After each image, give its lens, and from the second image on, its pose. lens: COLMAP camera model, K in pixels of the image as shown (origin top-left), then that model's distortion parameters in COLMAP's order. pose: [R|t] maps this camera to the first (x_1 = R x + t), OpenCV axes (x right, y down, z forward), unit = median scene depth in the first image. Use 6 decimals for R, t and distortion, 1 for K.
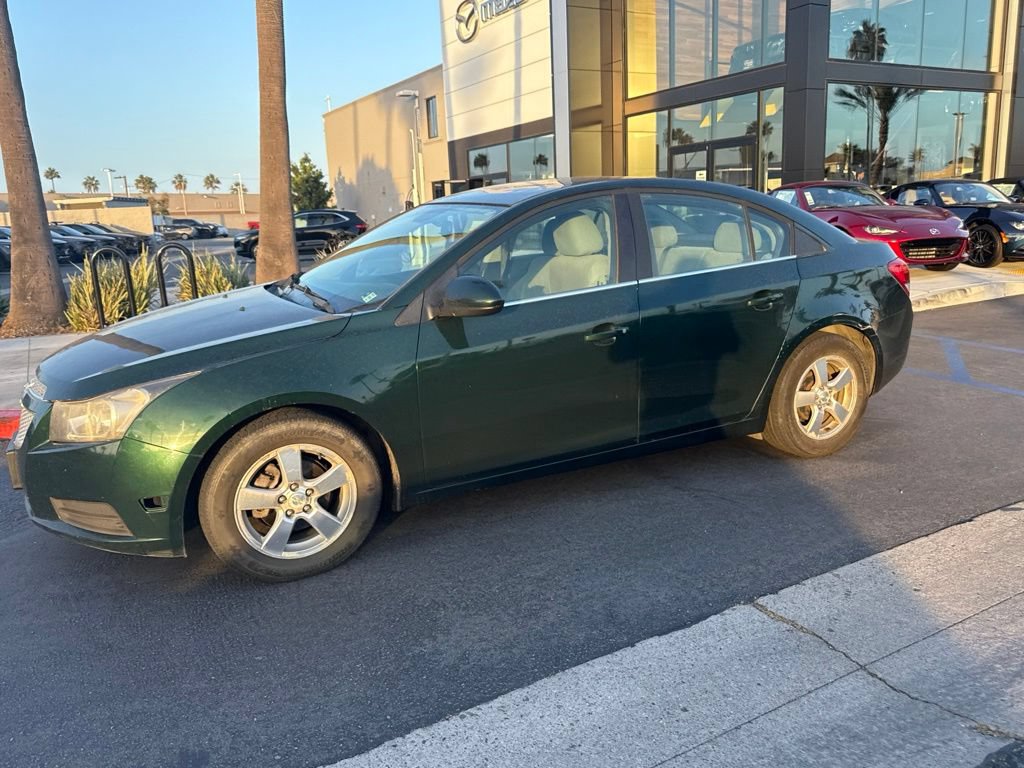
lens RADIAL K [[789.3, 0, 512.0], [0, 789.3, 384.0], [0, 0, 1]] dist [0.069999, -0.116781]
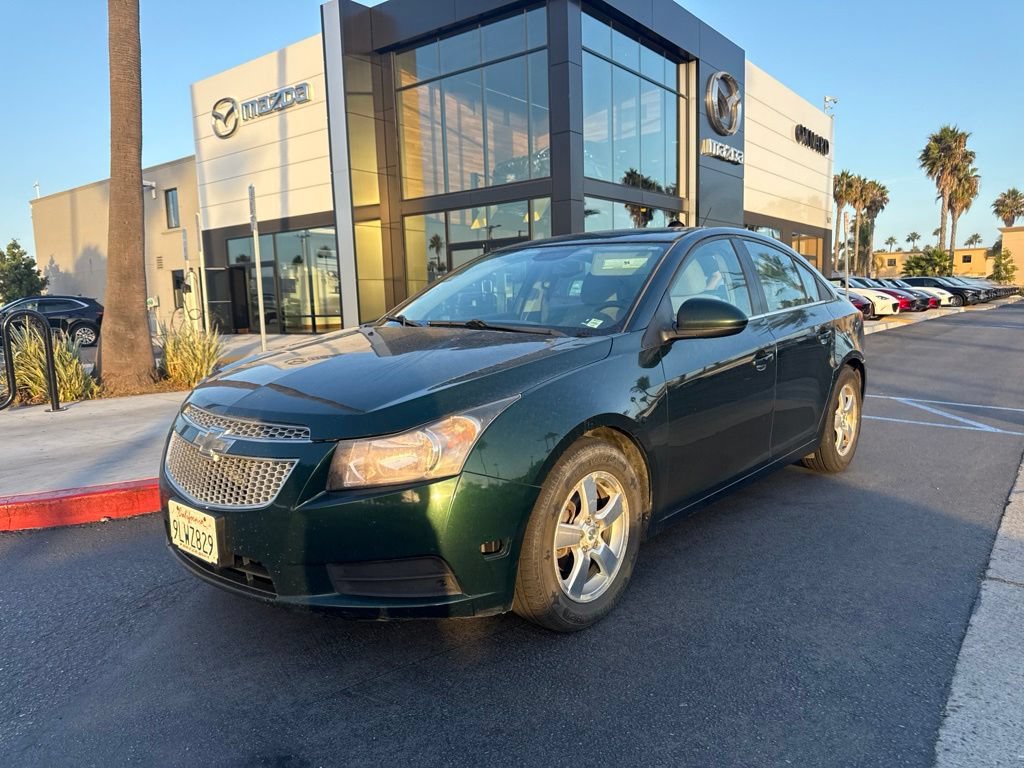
lens RADIAL K [[726.5, 0, 512.0], [0, 726.5, 384.0], [0, 0, 1]] dist [0.051957, -0.077765]
pose [[0.924051, -0.029133, 0.381158, -0.219858], [0.072222, 0.992440, -0.099235, 0.016526], [-0.375385, 0.119226, 0.919169, 0.079826]]
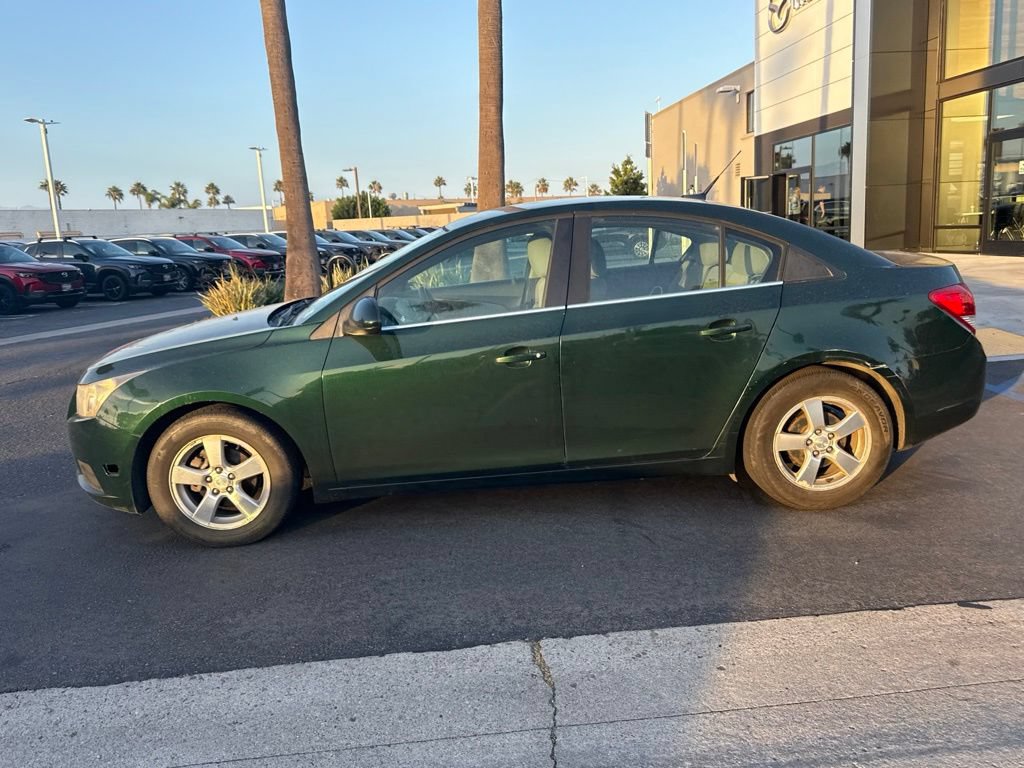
lens RADIAL K [[789.2, 0, 507.5], [0, 789.2, 379.8], [0, 0, 1]] dist [0.070405, -0.110389]
pose [[0.905930, 0.072222, -0.417223, 0.201308], [-0.072762, 0.997242, 0.014633, -0.018434], [0.417129, 0.017101, 0.908686, 0.027234]]
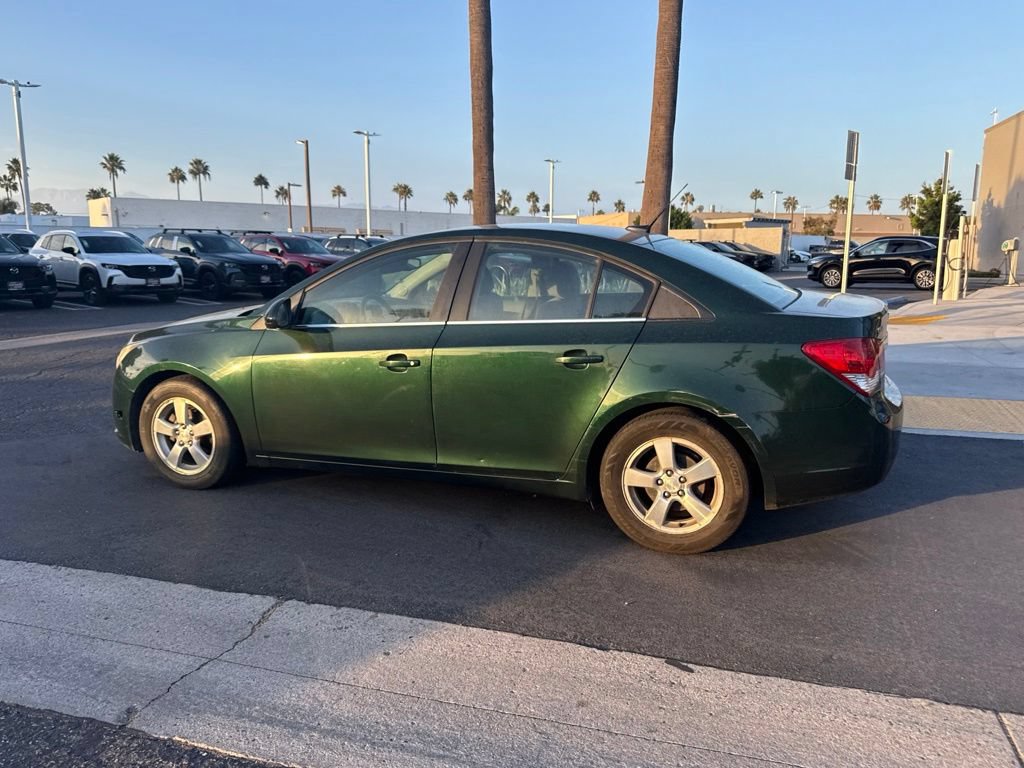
lens RADIAL K [[791.2, 0, 505.0], [0, 791.2, 385.3], [0, 0, 1]] dist [0.072680, -0.112104]
pose [[0.677392, 0.169135, -0.715914, 0.396329], [-0.185118, 0.981083, 0.056624, -0.047686], [0.711949, 0.094172, 0.695888, 0.120918]]
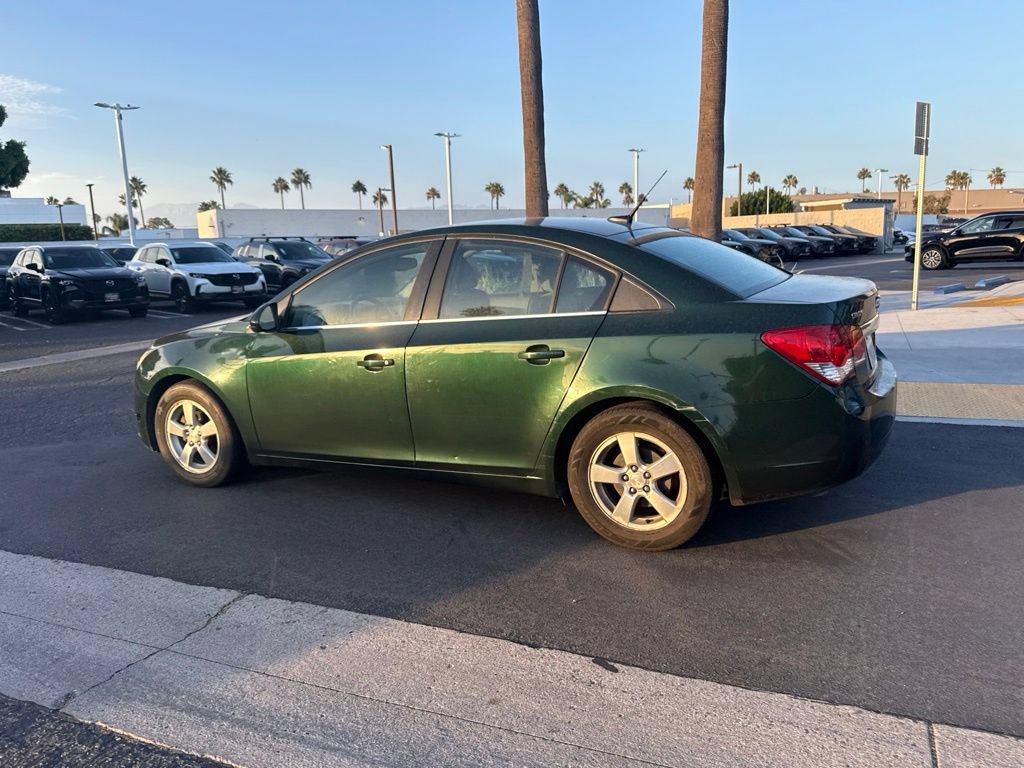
lens RADIAL K [[791.2, 0, 505.0], [0, 791.2, 385.3], [0, 0, 1]] dist [0.072680, -0.112104]
pose [[0.586871, 0.159932, -0.793728, 0.438961], [-0.155712, 0.984293, 0.083198, -0.059729], [0.794566, 0.074766, 0.602556, 0.172391]]
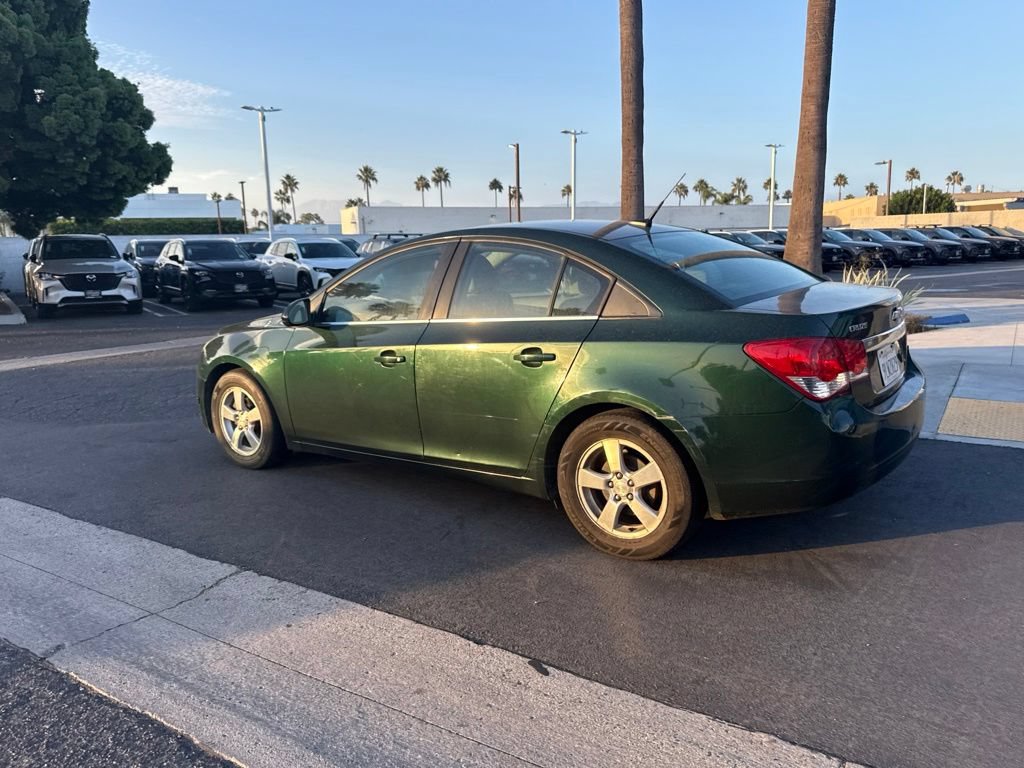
lens RADIAL K [[791.2, 0, 505.0], [0, 791.2, 385.3], [0, 0, 1]] dist [0.072680, -0.112104]
pose [[0.442678, 0.184945, -0.877400, 0.479318], [-0.181213, 0.976760, 0.114461, -0.073871], [0.878179, 0.108326, 0.465905, 0.226171]]
